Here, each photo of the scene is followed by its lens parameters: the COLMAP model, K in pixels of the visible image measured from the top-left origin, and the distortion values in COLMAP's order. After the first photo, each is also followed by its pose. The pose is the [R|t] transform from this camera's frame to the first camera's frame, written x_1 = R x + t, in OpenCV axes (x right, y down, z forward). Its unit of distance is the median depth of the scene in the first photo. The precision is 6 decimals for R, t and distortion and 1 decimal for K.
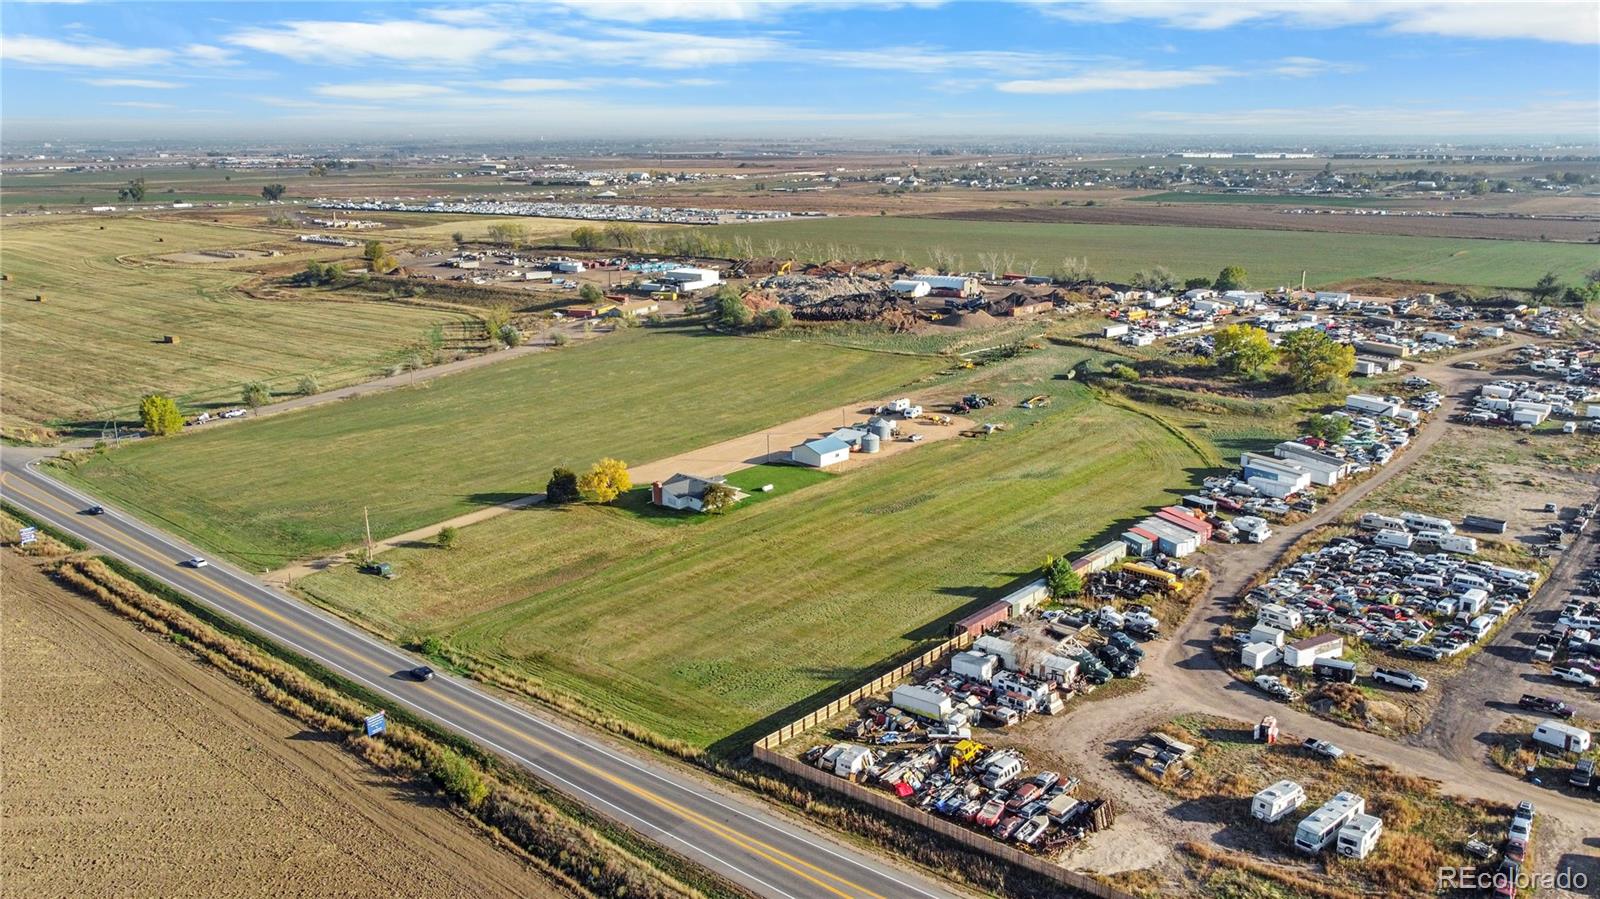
lens RADIAL K [[1219.5, 0, 800.0], [0, 1219.5, 449.5], [0, 0, 1]] dist [0.003026, -0.028584]
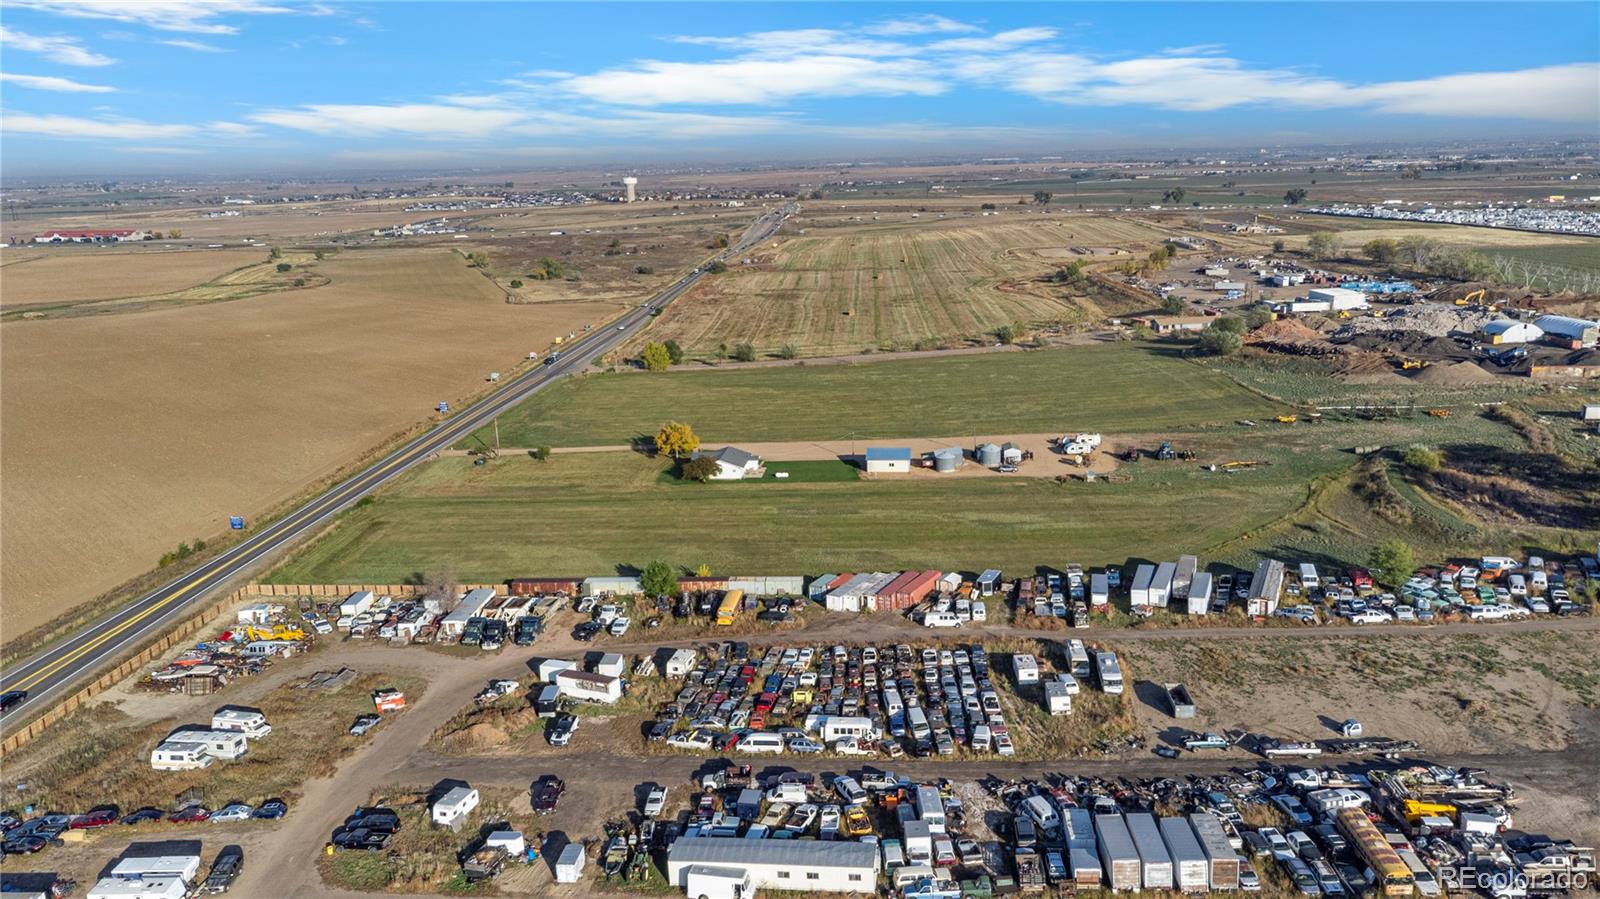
lens RADIAL K [[1199.0, 0, 800.0], [0, 1199.0, 449.5], [0, 0, 1]] dist [0.021069, 0.046186]
pose [[0.609639, 0.178093, -0.772414, 0.951186], [-0.178753, 0.980222, 0.084923, -0.099402], [0.772262, 0.086298, 0.629416, 0.405545]]
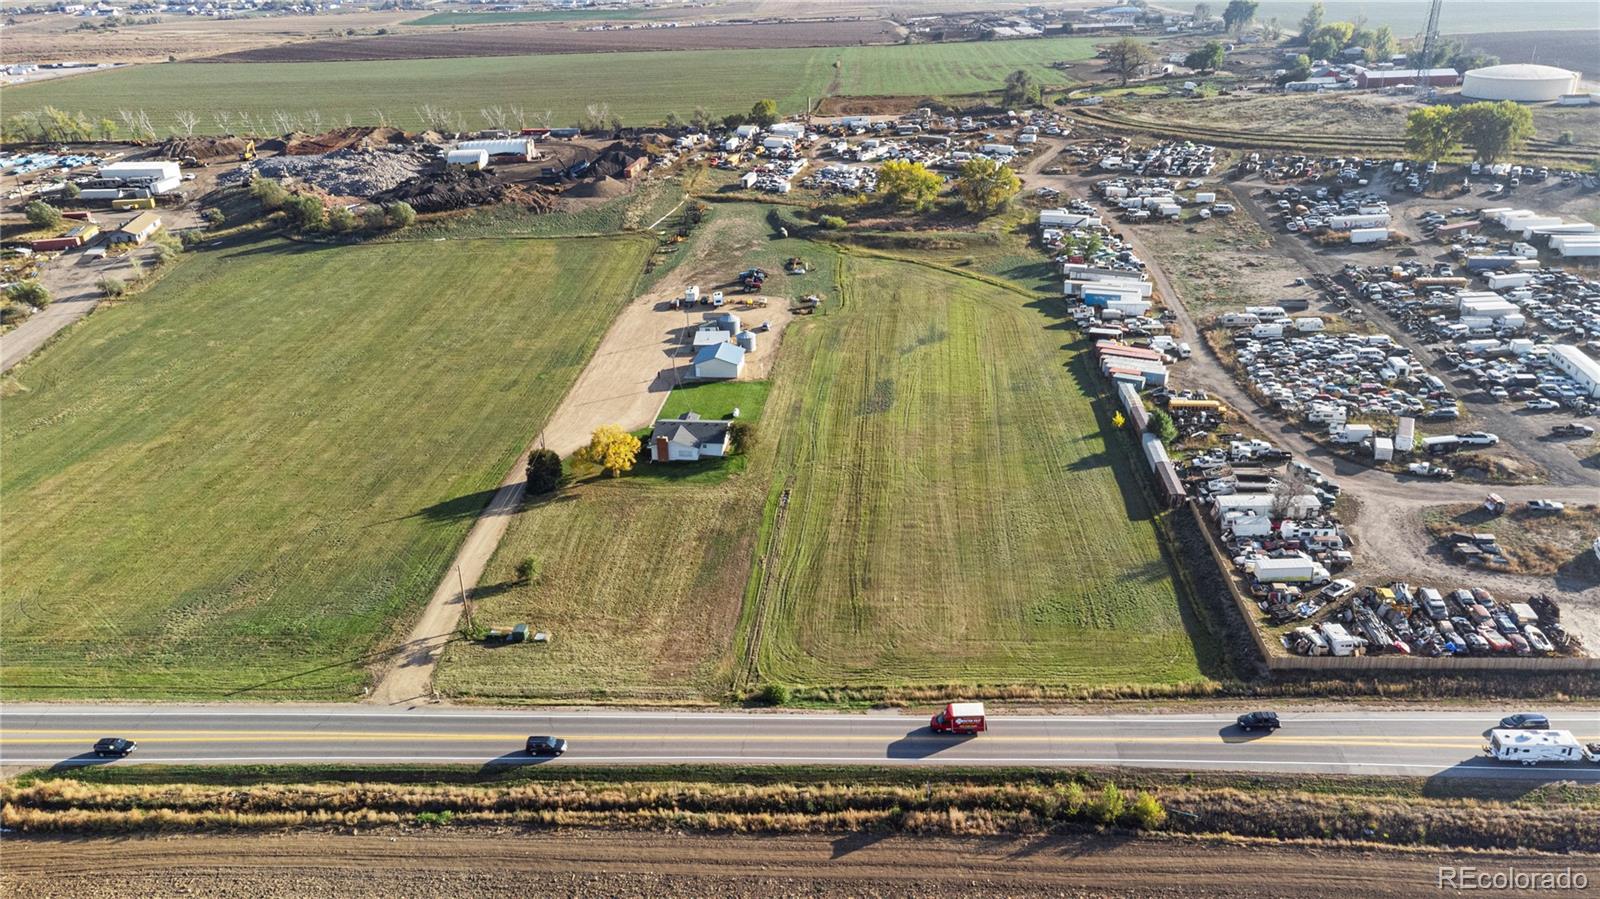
lens RADIAL K [[1199.0, 0, 800.0], [0, 1199.0, 449.5], [0, 0, 1]] dist [0.021069, 0.046186]
pose [[0.793013, -0.257571, 0.552075, -0.590081], [0.173601, 0.964194, 0.200482, -0.136857], [-0.583945, -0.063144, 0.809333, 0.280688]]
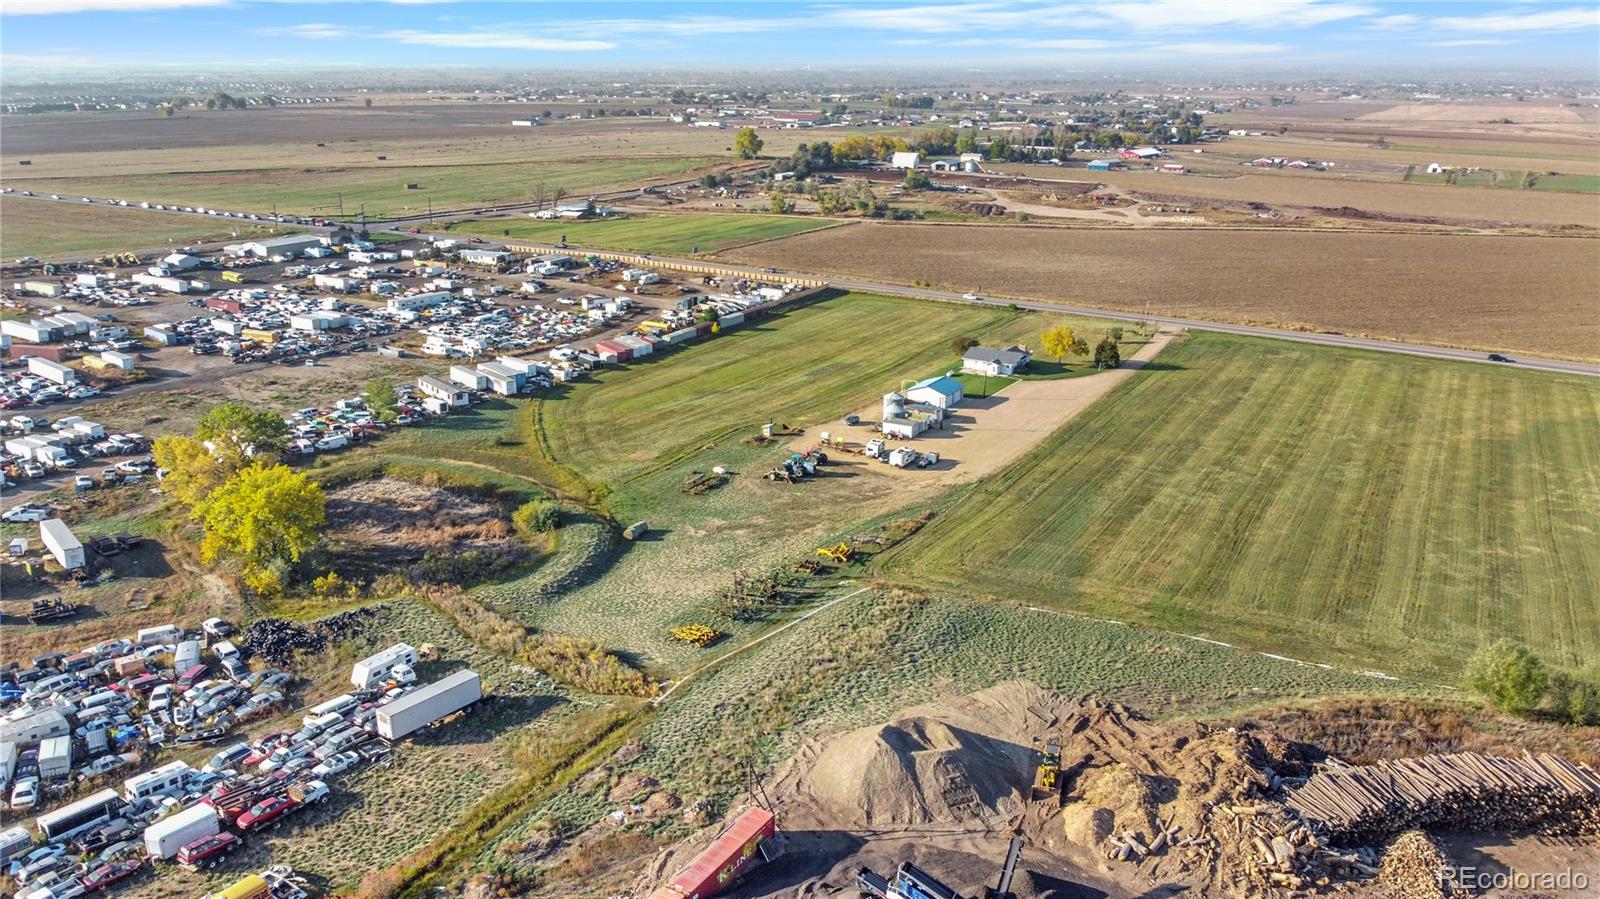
lens RADIAL K [[1219.5, 0, 800.0], [0, 1219.5, 449.5], [0, 0, 1]] dist [0.003026, -0.028584]
pose [[-0.974588, 0.067796, -0.213499, 0.425638], [-0.057293, 0.845956, 0.530166, -0.601266], [0.216553, 0.528926, -0.820574, 2.310218]]
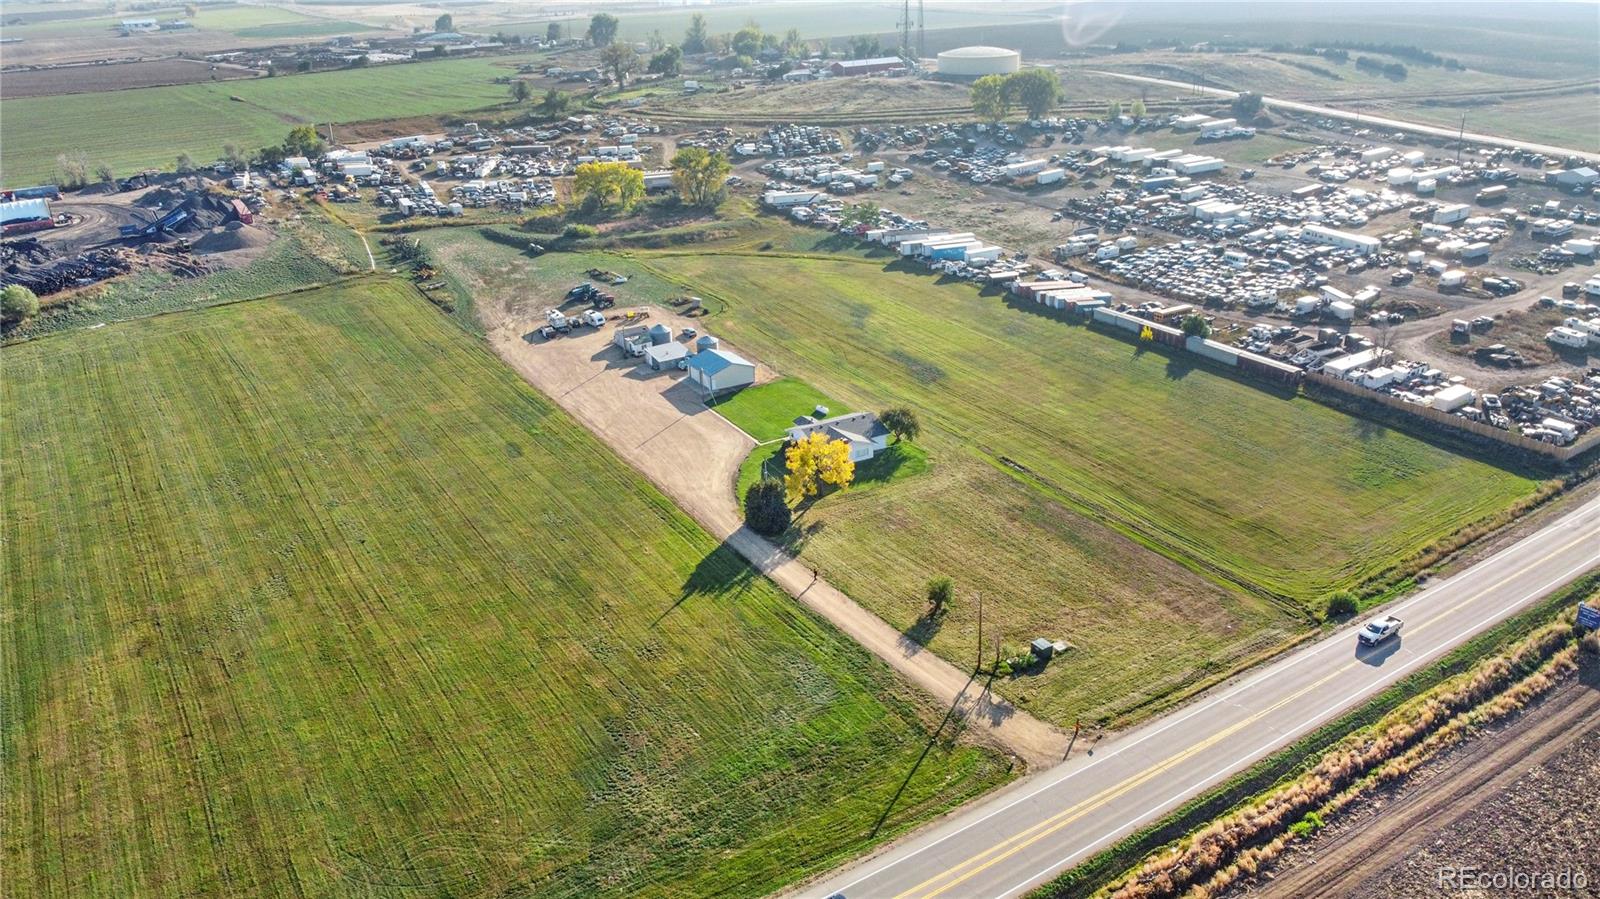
lens RADIAL K [[1219.5, 0, 800.0], [0, 1219.5, 449.5], [0, 0, 1]] dist [0.003026, -0.028584]
pose [[0.272859, -0.372747, 0.886909, -0.916003], [0.268067, 0.914837, 0.302014, -0.233293], [-0.923952, 0.155344, 0.349543, 0.869403]]
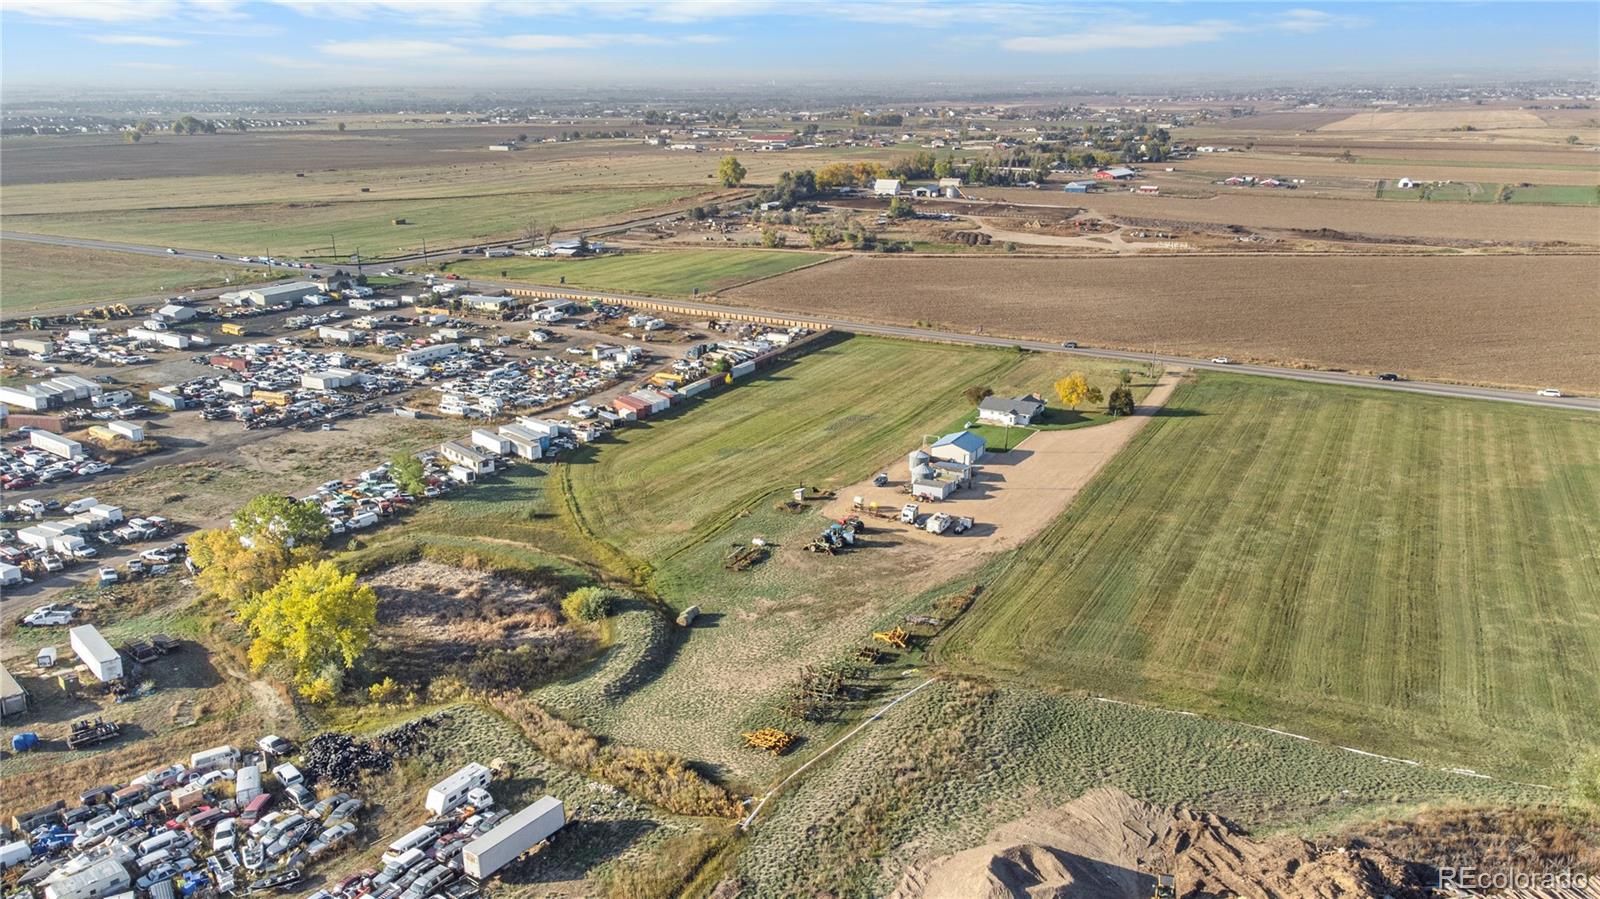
lens RADIAL K [[1199.0, 0, 800.0], [0, 1199.0, 449.5], [0, 0, 1]] dist [0.021069, 0.046186]
pose [[-0.967914, 0.083330, -0.237064, 0.471302], [-0.054735, 0.850845, 0.522558, -0.631433], [0.245250, 0.518766, -0.818984, 2.255298]]
